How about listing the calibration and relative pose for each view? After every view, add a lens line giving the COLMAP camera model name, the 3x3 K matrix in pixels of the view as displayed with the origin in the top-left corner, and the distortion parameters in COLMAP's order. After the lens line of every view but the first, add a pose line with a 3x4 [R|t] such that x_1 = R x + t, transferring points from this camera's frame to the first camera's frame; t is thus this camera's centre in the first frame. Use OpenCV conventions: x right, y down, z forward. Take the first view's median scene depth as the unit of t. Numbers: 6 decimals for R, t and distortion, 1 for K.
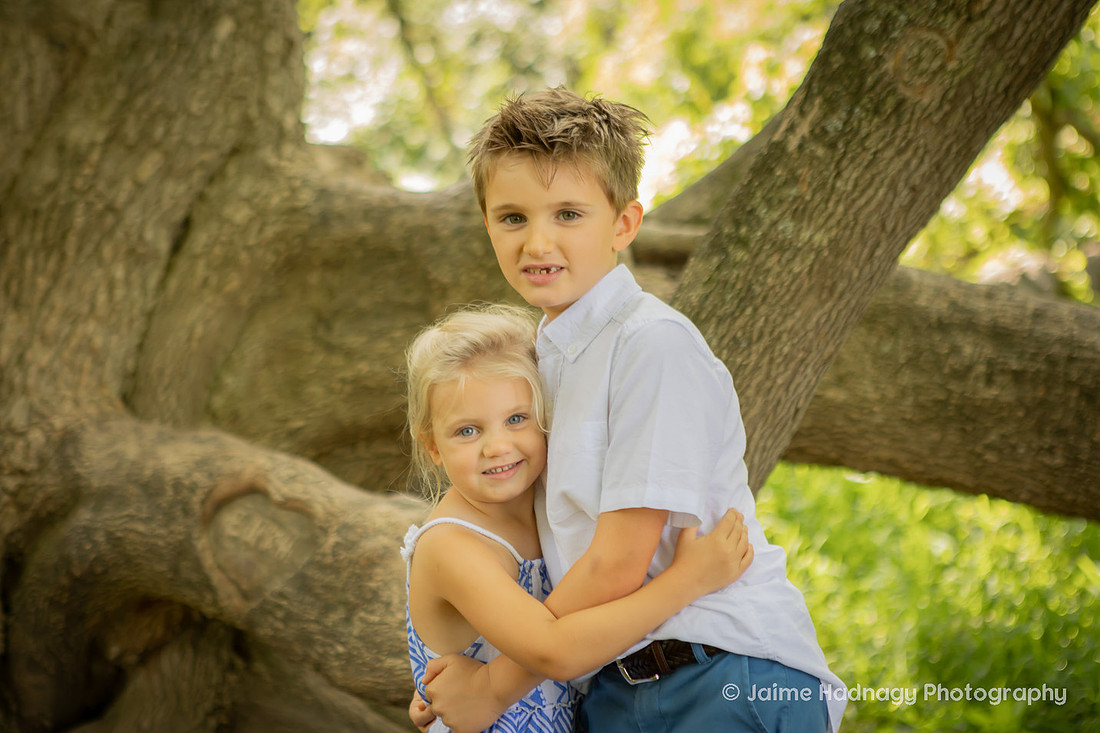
lens RADIAL K [[2345.4, 0, 497.9], [0, 2345.4, 364.3], [0, 0, 1]] dist [0.240988, -0.113815]
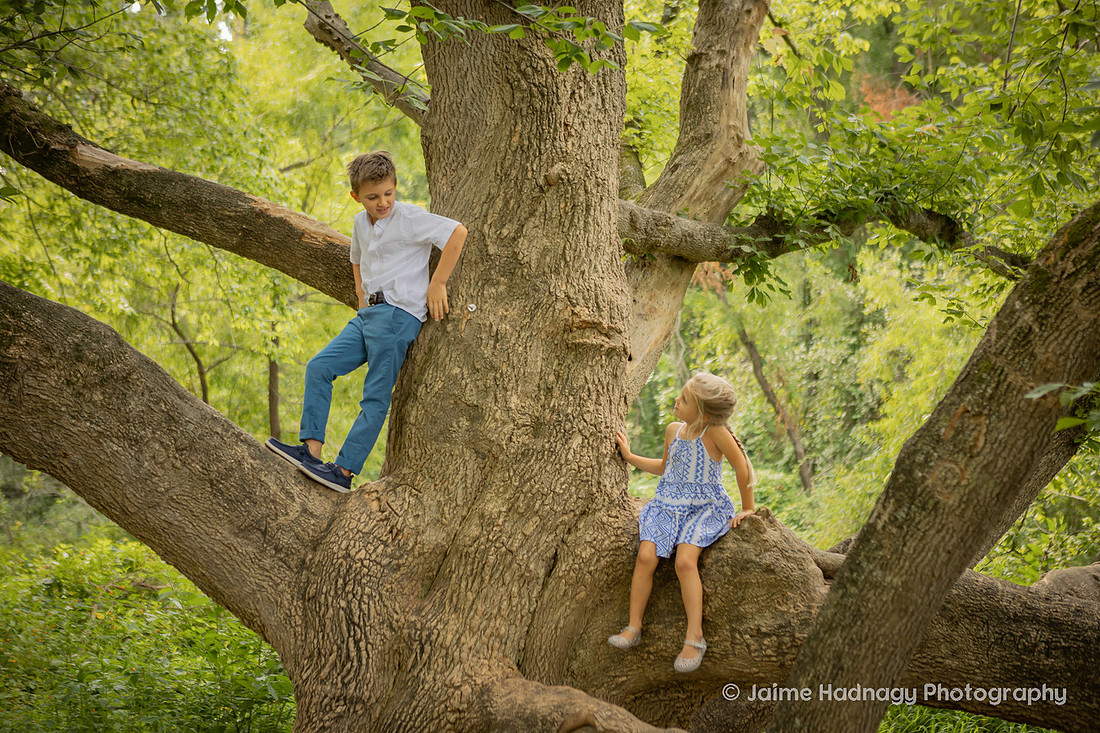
lens RADIAL K [[1693.7, 0, 554.2], [0, 1693.7, 361.2], [0, 0, 1]] dist [0.043363, 0.076404]
pose [[0.984934, -0.034322, -0.169489, 0.103965], [0.010780, 0.990386, -0.137911, -0.043032], [0.172592, 0.134006, 0.975835, -0.265655]]
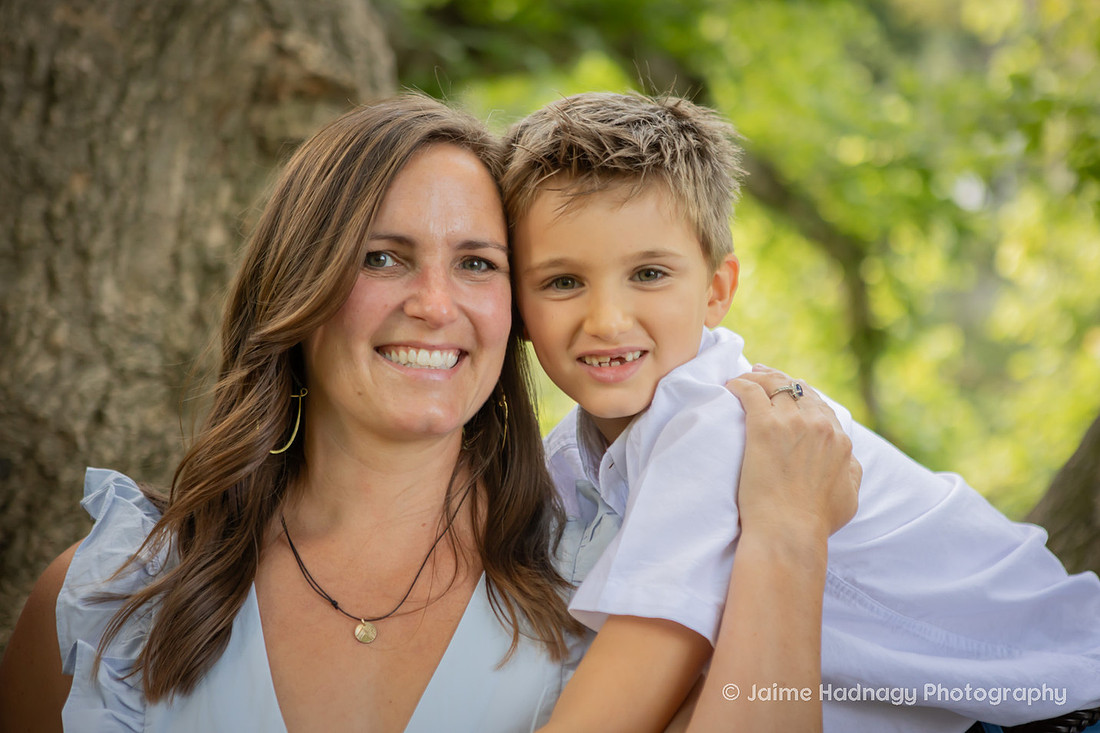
lens RADIAL K [[2179.5, 0, 538.4], [0, 2179.5, 341.4], [0, 0, 1]] dist [0.200037, 0.100451]
pose [[0.981146, 0.018624, 0.192369, -0.219047], [0.013592, 0.986233, -0.164805, -0.108787], [-0.192790, 0.164312, 0.967385, 0.689966]]
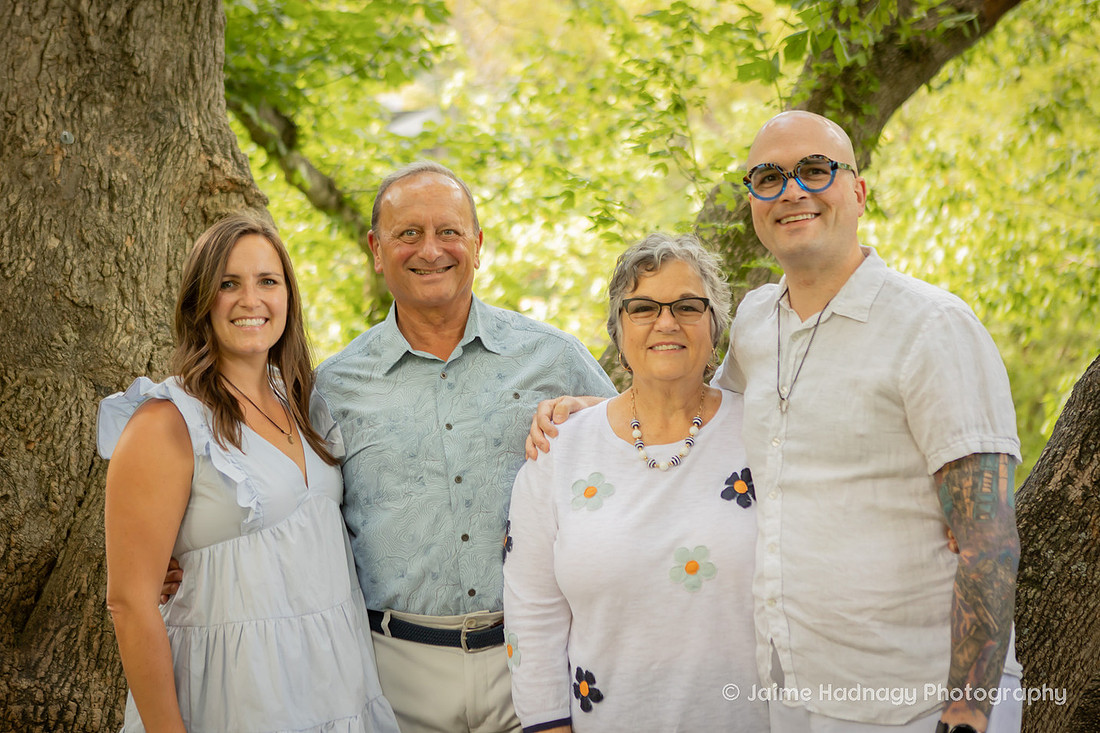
lens RADIAL K [[1918.1, 0, 504.6], [0, 1918.1, 324.2], [0, 0, 1]] dist [0.073251, 0.025655]
pose [[0.891890, 0.014228, 0.452028, -0.537565], [0.050760, 0.990040, -0.131318, -0.065037], [-0.449394, 0.140066, 0.882285, 0.286365]]
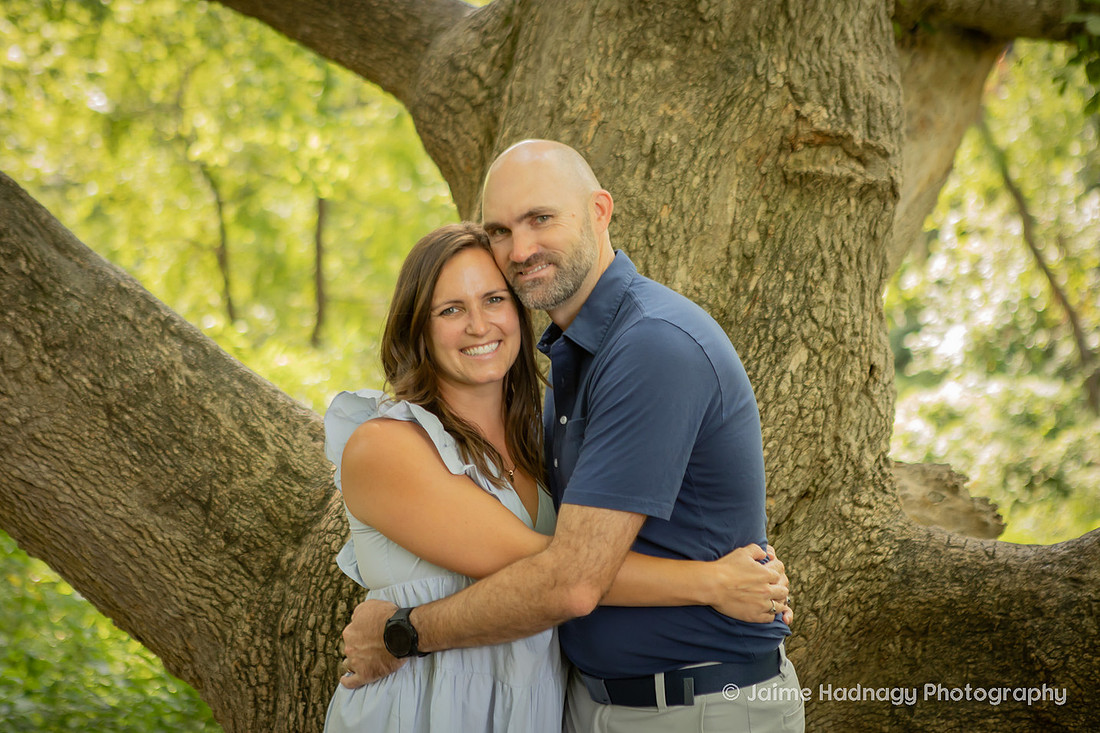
lens RADIAL K [[2317.9, 0, 543.5], [0, 2317.9, 312.7], [0, 0, 1]] dist [0.181391, 0.221341]
pose [[0.969707, 0.010340, -0.244053, 0.007777], [-0.033762, 0.995188, -0.091985, -0.102559], [0.241927, 0.097438, 0.965390, 0.172868]]
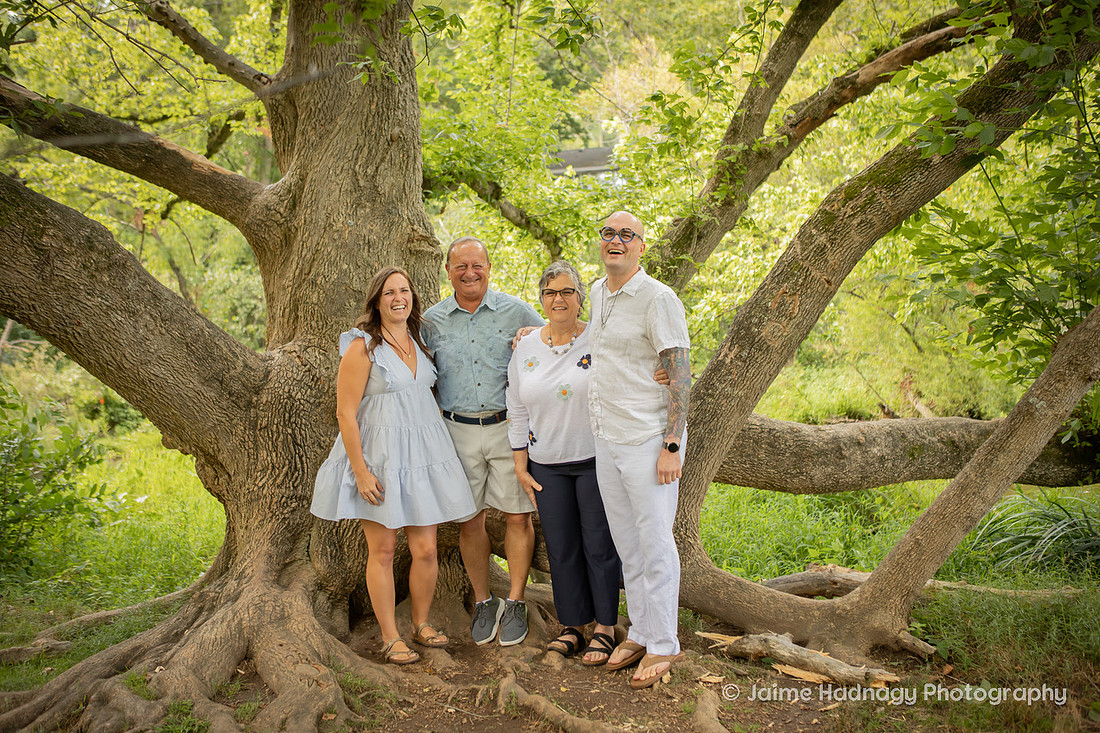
lens RADIAL K [[1113.4, 0, 567.6], [0, 1113.4, 352.7], [0, 0, 1]] dist [-0.079356, 0.123603]
pose [[0.939770, -0.034728, 0.340038, -0.515183], [0.058764, 0.996428, -0.060640, -0.031967], [-0.336718, 0.076969, 0.938455, -0.208143]]
